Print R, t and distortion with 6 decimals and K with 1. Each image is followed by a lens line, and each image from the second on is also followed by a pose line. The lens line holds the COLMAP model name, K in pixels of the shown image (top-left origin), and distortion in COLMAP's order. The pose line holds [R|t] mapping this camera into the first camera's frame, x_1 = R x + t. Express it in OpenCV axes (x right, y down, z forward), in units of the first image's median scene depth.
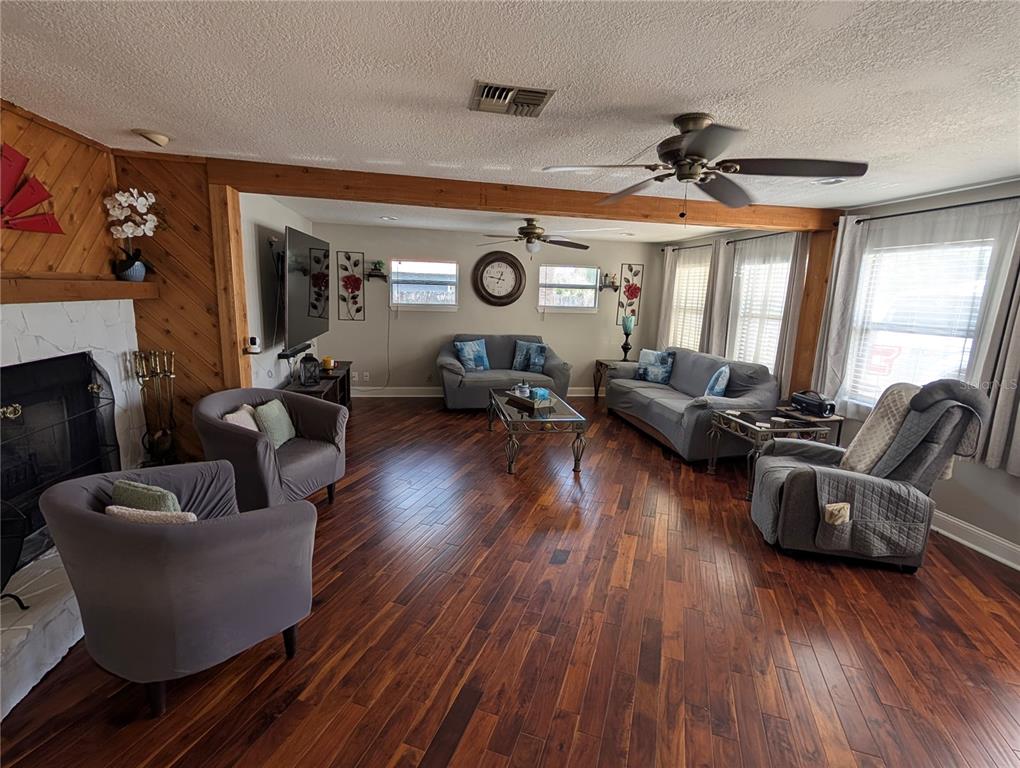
lens RADIAL K [[482.9, 0, 514.3], [0, 482.9, 384.5], [0, 0, 1]] dist [-0.000789, 0.000589]
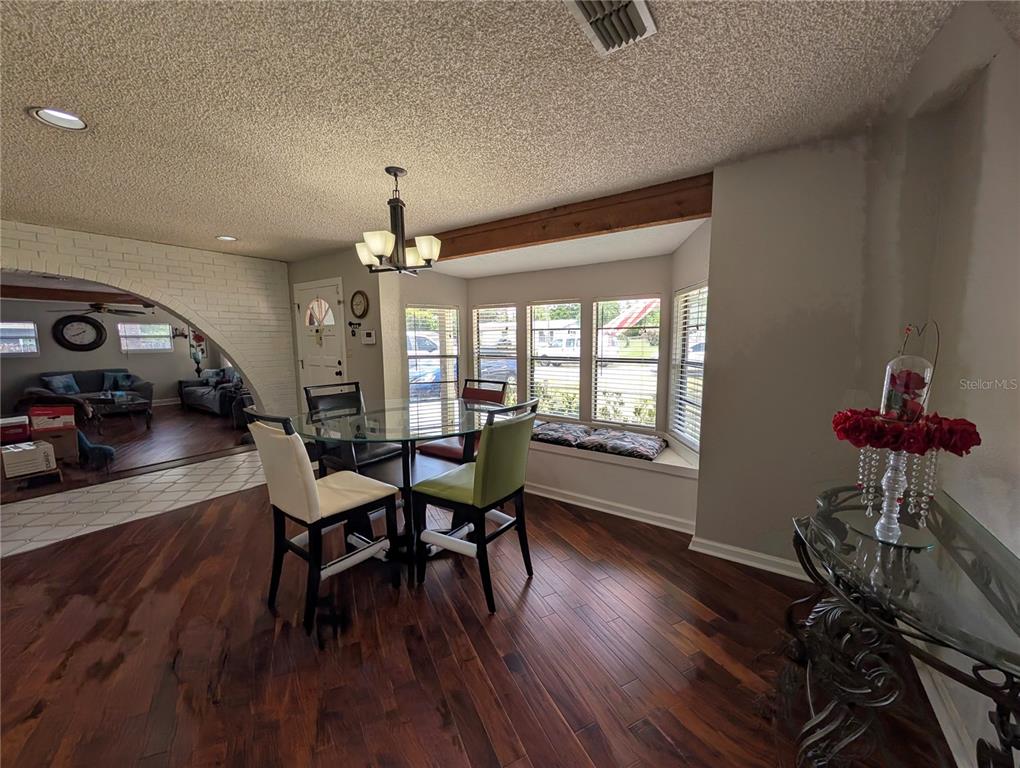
lens RADIAL K [[385.2, 0, 512.9], [0, 385.2, 384.0], [0, 0, 1]] dist [0.000003, 0.000281]
pose [[0.709599, -0.121780, 0.694002, 0.096920], [0.164840, 0.986310, 0.004528, 0.205383], [-0.685052, 0.111186, 0.719959, -1.026630]]
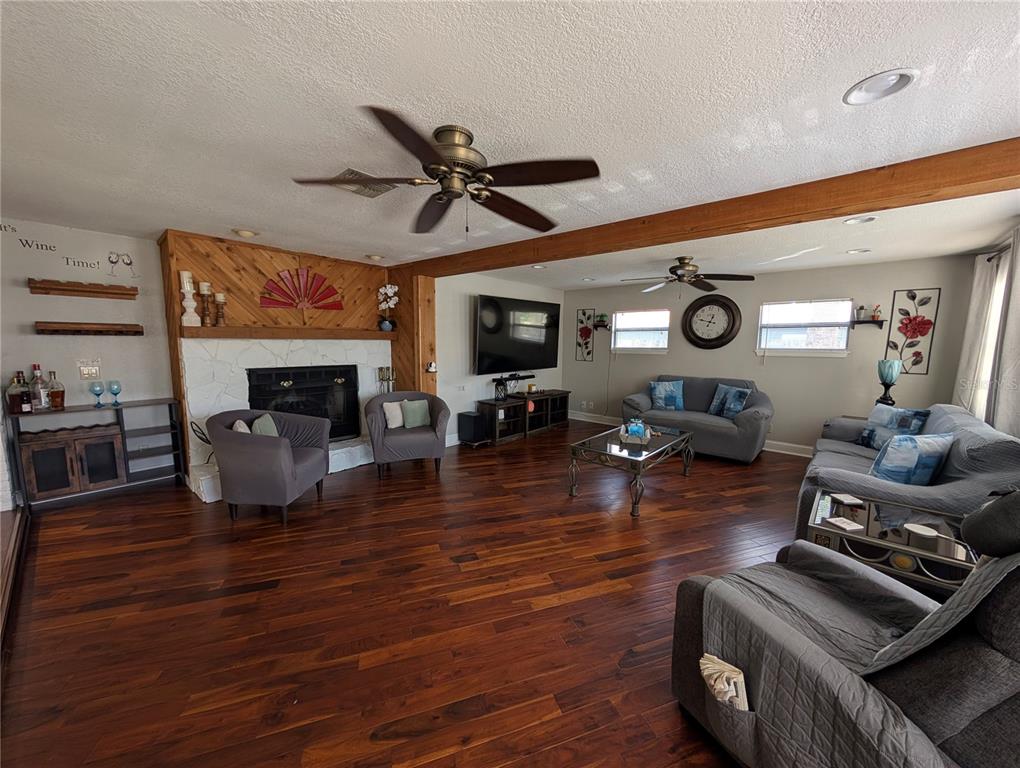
lens RADIAL K [[385.2, 0, 511.7], [0, 385.2, 384.9], [0, 0, 1]] dist [0.000003, 0.000281]
pose [[0.621324, 0.057919, -0.781410, 0.466424], [-0.136059, 0.990089, -0.034798, -0.009127], [0.771650, 0.127939, 0.623047, 0.277930]]
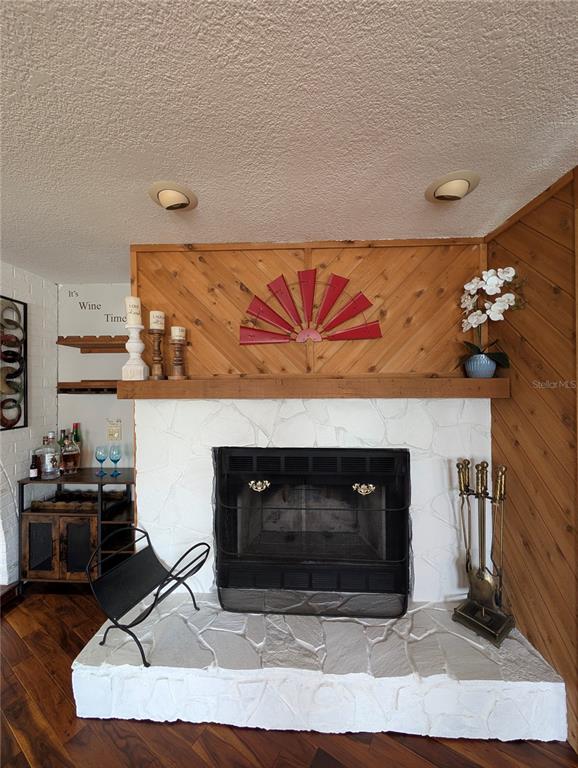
lens RADIAL K [[290.0, 0, 288.4], [0, 290.0, 384.9], [0, 0, 1]] dist [0.000003, 0.000281]
pose [[-0.234563, -0.042770, -0.971160, -0.133530], [-0.189567, 0.981865, 0.002545, -0.086292], [0.953438, 0.184697, -0.238417, 0.496747]]
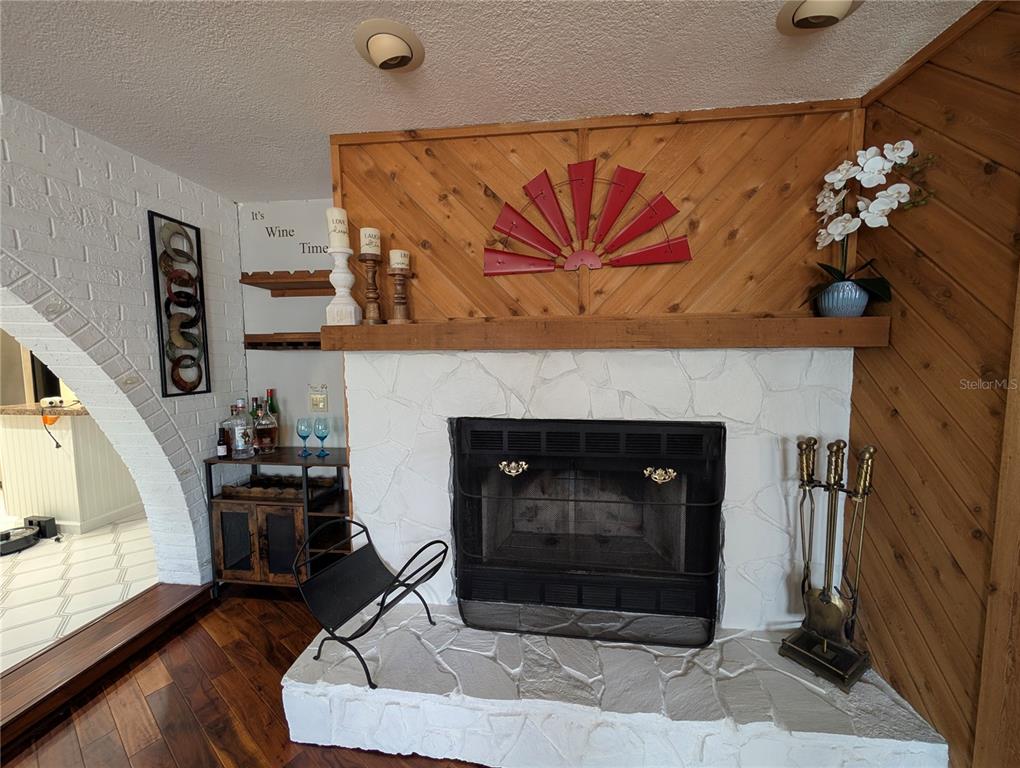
lens RADIAL K [[385.2, 0, 511.7], [0, 385.2, 384.6], [0, 0, 1]] dist [0.000003, 0.000281]
pose [[-0.301624, 0.036191, -0.952740, -0.146128], [-0.187934, 0.977417, 0.096625, -0.067075], [0.934721, 0.208196, -0.288011, 0.485291]]
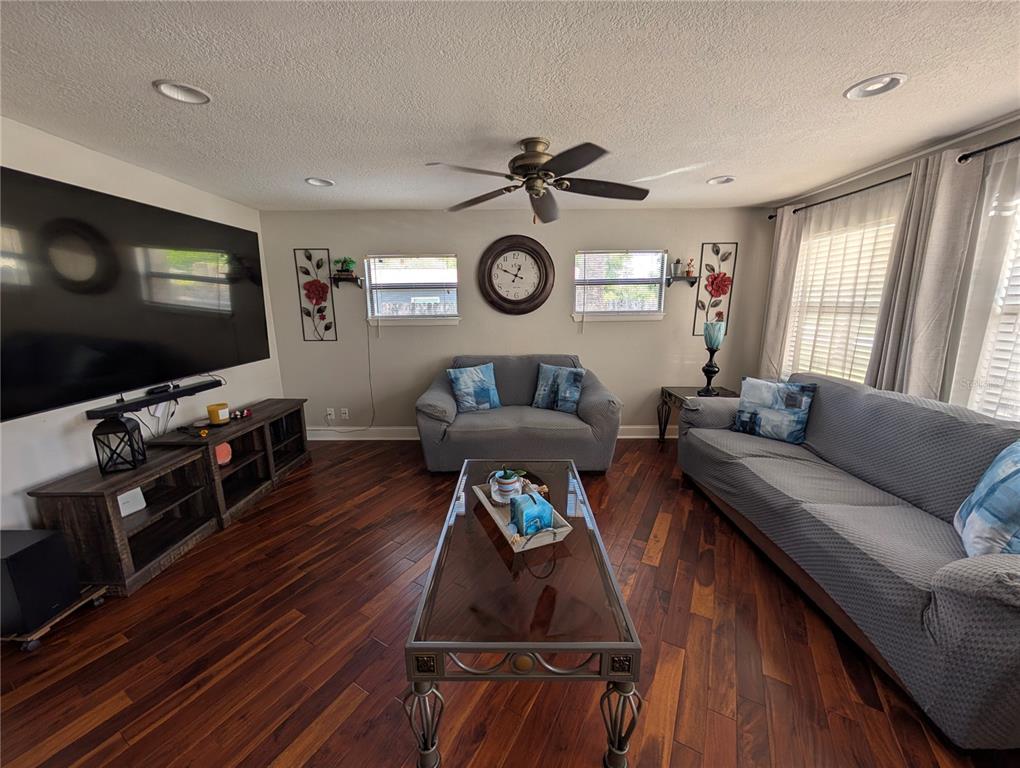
lens RADIAL K [[385.2, 0, 512.3], [0, 385.2, 385.2], [0, 0, 1]] dist [0.000003, 0.000281]
pose [[0.981797, -0.005115, -0.189864, 0.093729], [0.007648, 0.999891, 0.012609, -0.090834], [0.189779, -0.013832, 0.981729, 0.608370]]
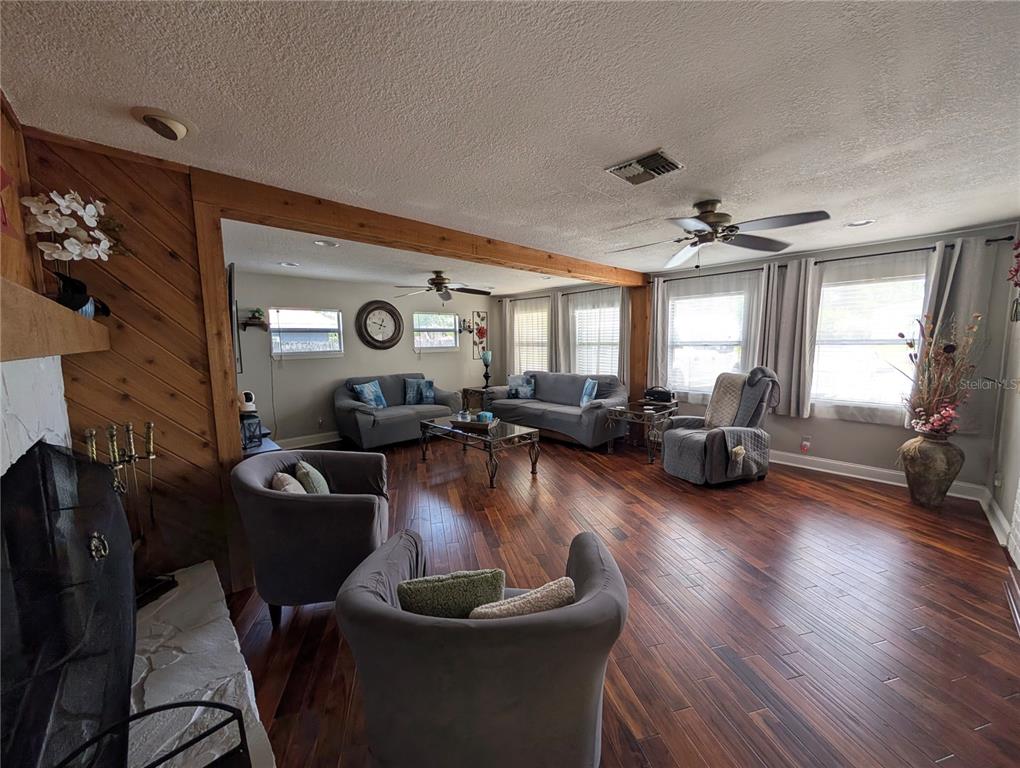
lens RADIAL K [[385.2, 0, 512.0], [0, 385.2, 385.0], [0, 0, 1]] dist [0.000003, 0.000281]
pose [[0.840965, -0.106987, 0.530407, -0.354320], [0.144957, 0.988973, -0.030347, -0.018065], [-0.521311, 0.102407, 0.847200, 0.150263]]
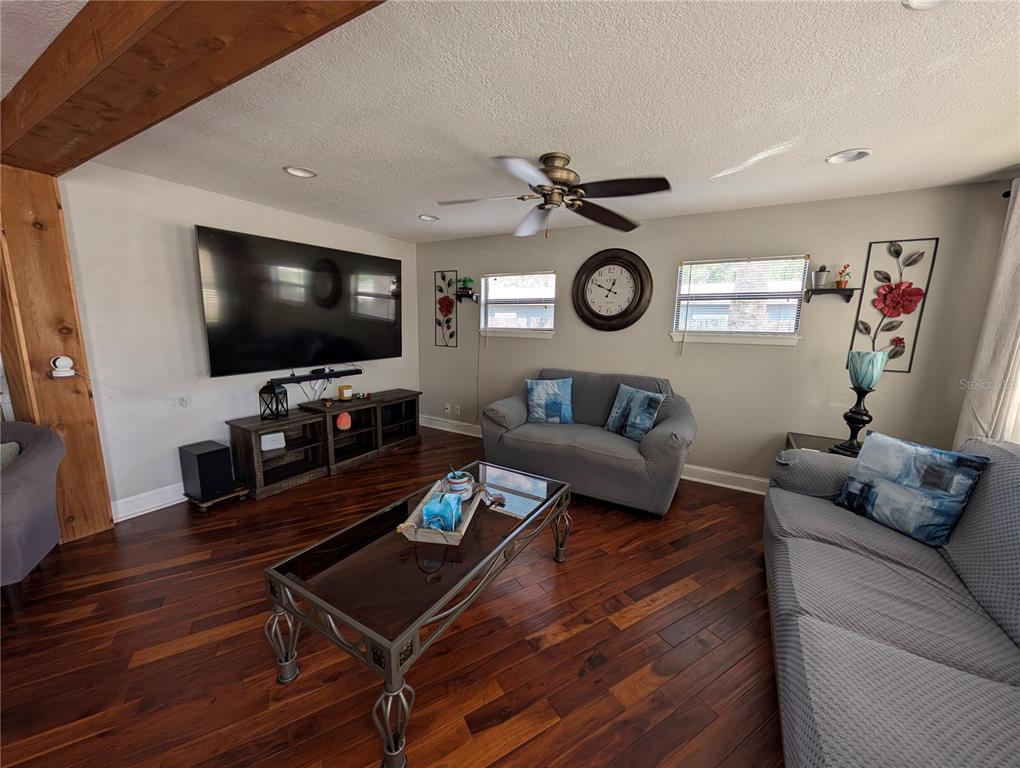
lens RADIAL K [[385.2, 0, 512.0], [0, 385.2, 385.7], [0, 0, 1]] dist [0.000003, 0.000281]
pose [[0.757633, 0.087420, -0.646800, 0.303098], [-0.116234, 0.993220, -0.001909, -0.095827], [0.642247, 0.076627, 0.762658, 0.698894]]
